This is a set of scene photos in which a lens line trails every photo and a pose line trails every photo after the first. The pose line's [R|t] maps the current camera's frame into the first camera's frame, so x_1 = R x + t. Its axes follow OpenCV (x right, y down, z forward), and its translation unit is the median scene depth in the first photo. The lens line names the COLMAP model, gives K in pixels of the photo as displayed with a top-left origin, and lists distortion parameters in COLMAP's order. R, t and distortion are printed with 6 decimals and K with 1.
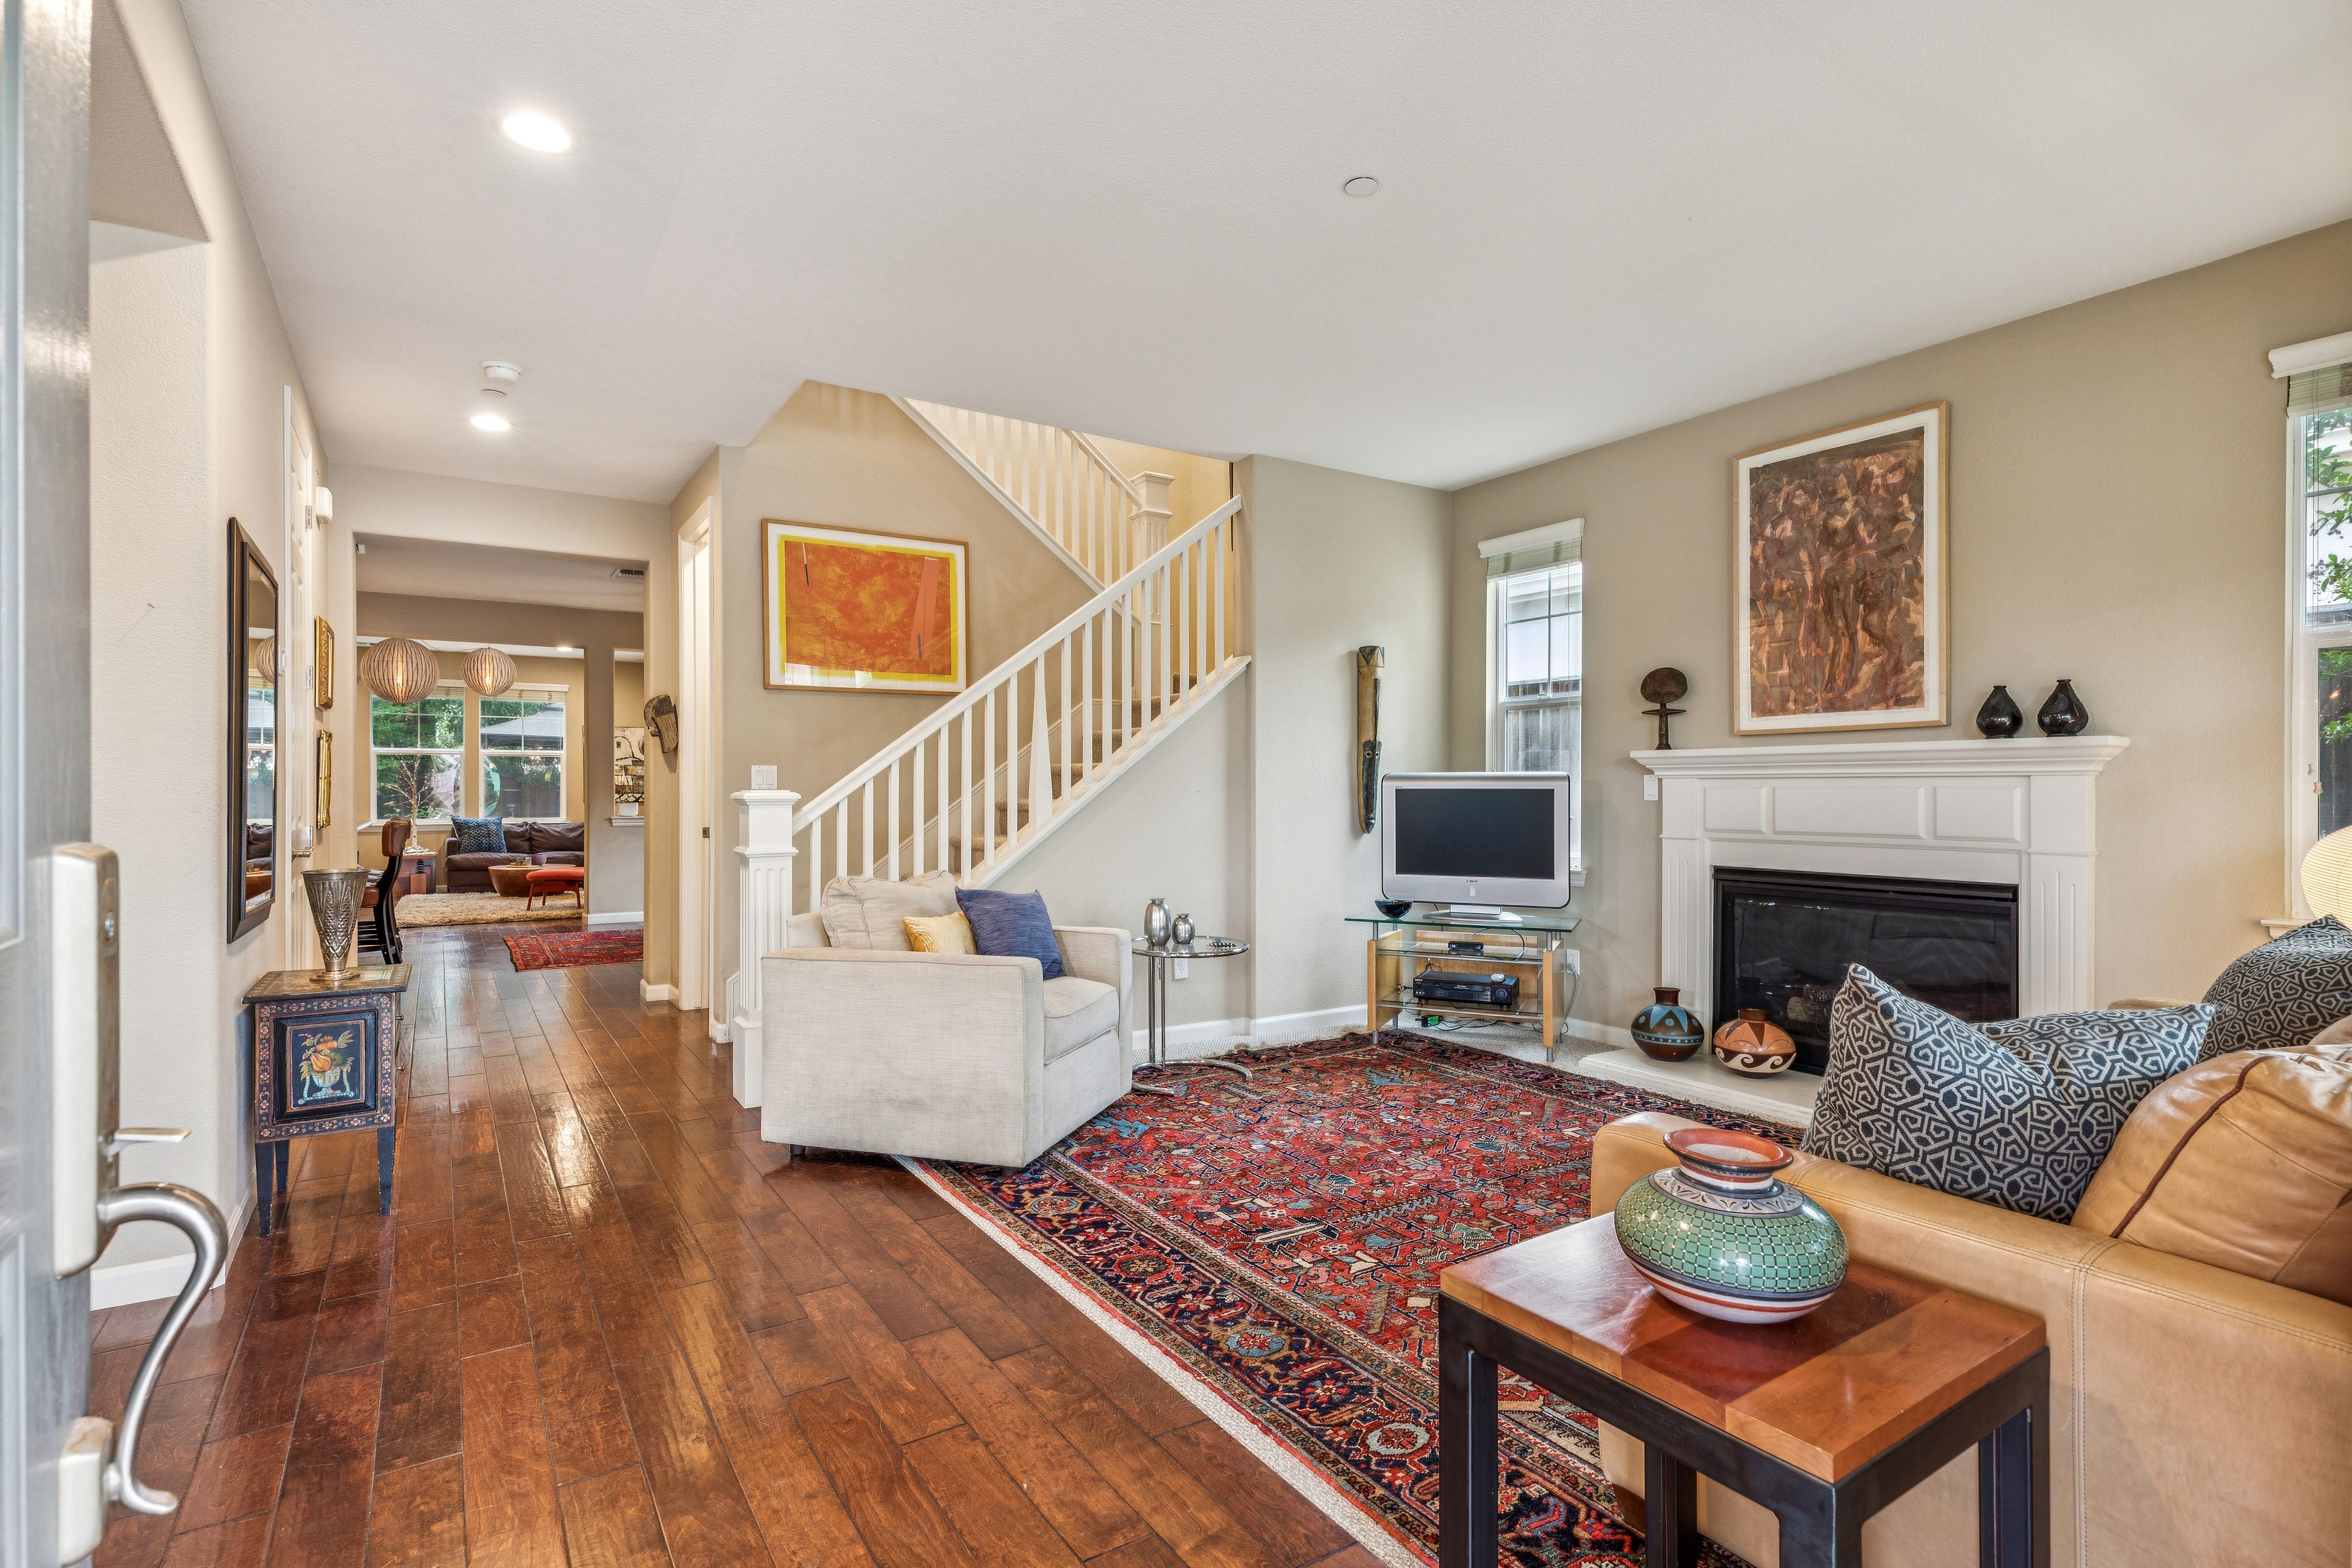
lens RADIAL K [[1130.7, 0, 1193.1], [0, 1130.7, 793.9], [0, 0, 1]] dist [-0.007442, 0.004121]
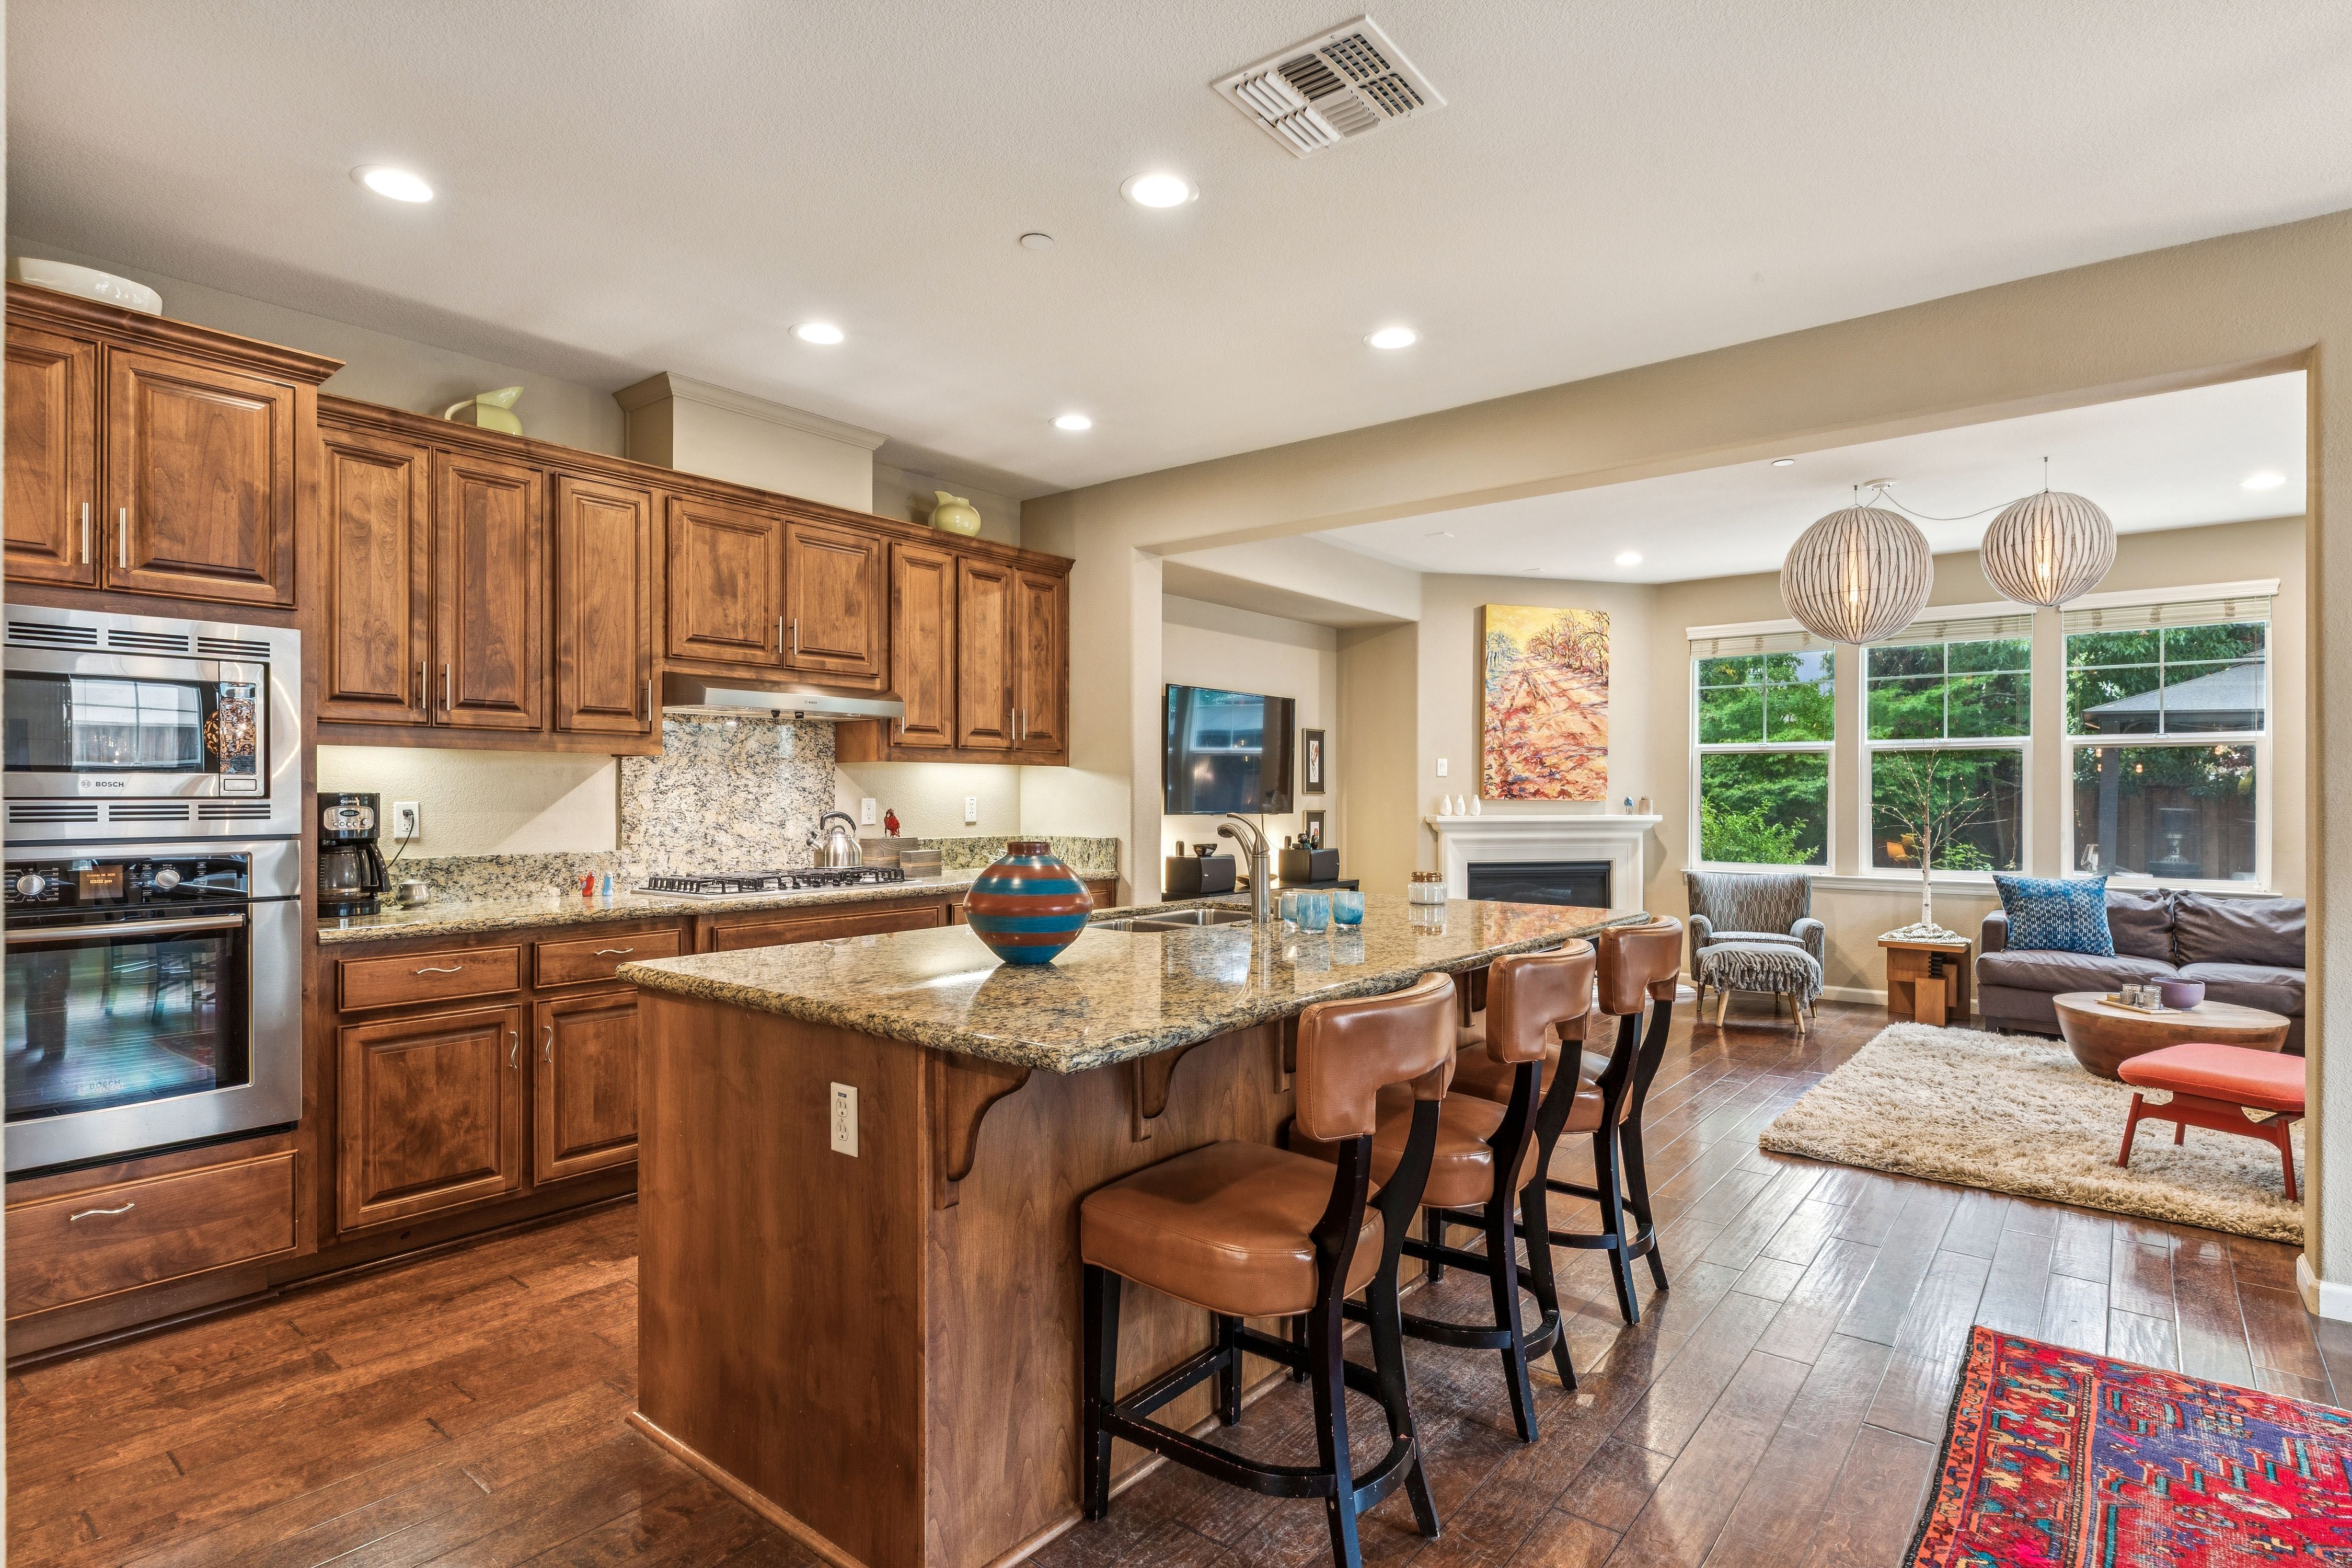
lens RADIAL K [[1185.8, 0, 1169.4], [0, 1185.8, 797.2], [0, 0, 1]] dist [0.000938, 0.000344]
pose [[0.291671, 0.002135, -0.956516, -0.250863], [-0.004487, 0.999990, 0.000864, -0.011219], [0.956508, 0.004040, 0.291678, 0.477527]]
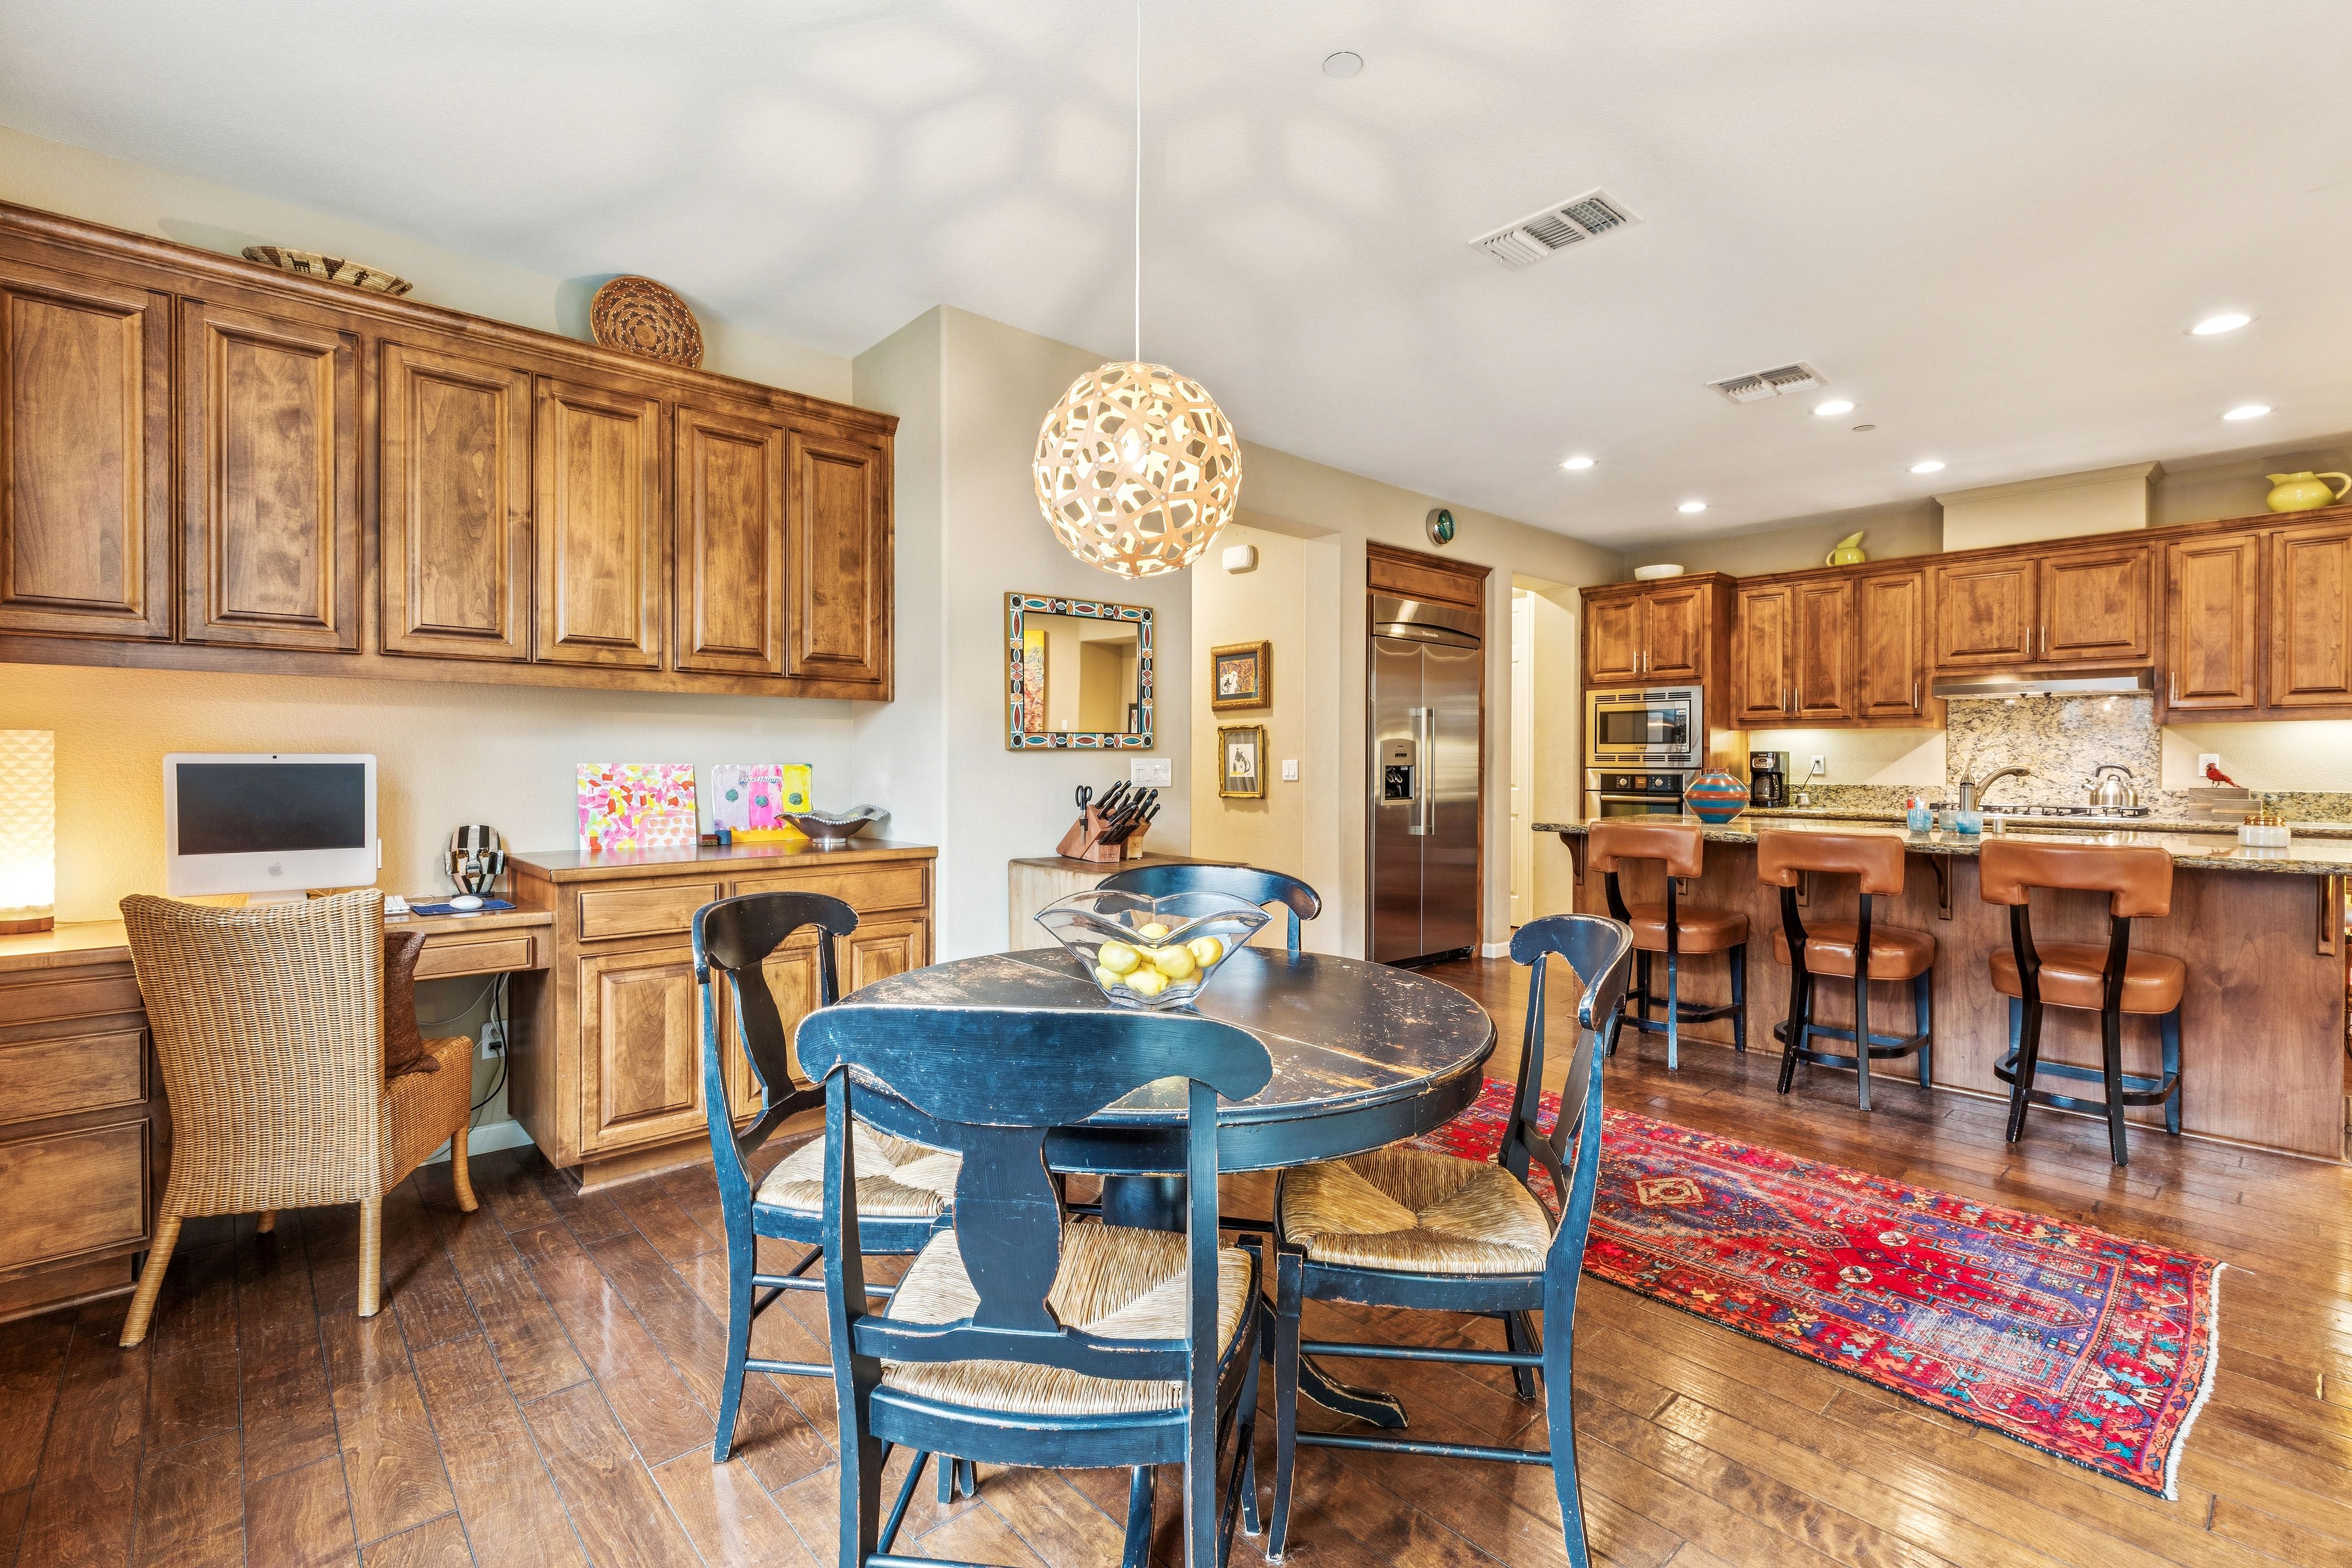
lens RADIAL K [[1055.8, 0, 1173.7], [0, 1055.8, 768.8], [0, 0, 1]] dist [0.008100, -0.001245]
pose [[-0.989762, -0.003940, -0.142676, -0.194675], [-0.005454, 0.999933, 0.010225, -0.006111], [0.142626, 0.010898, -0.989717, 0.861844]]
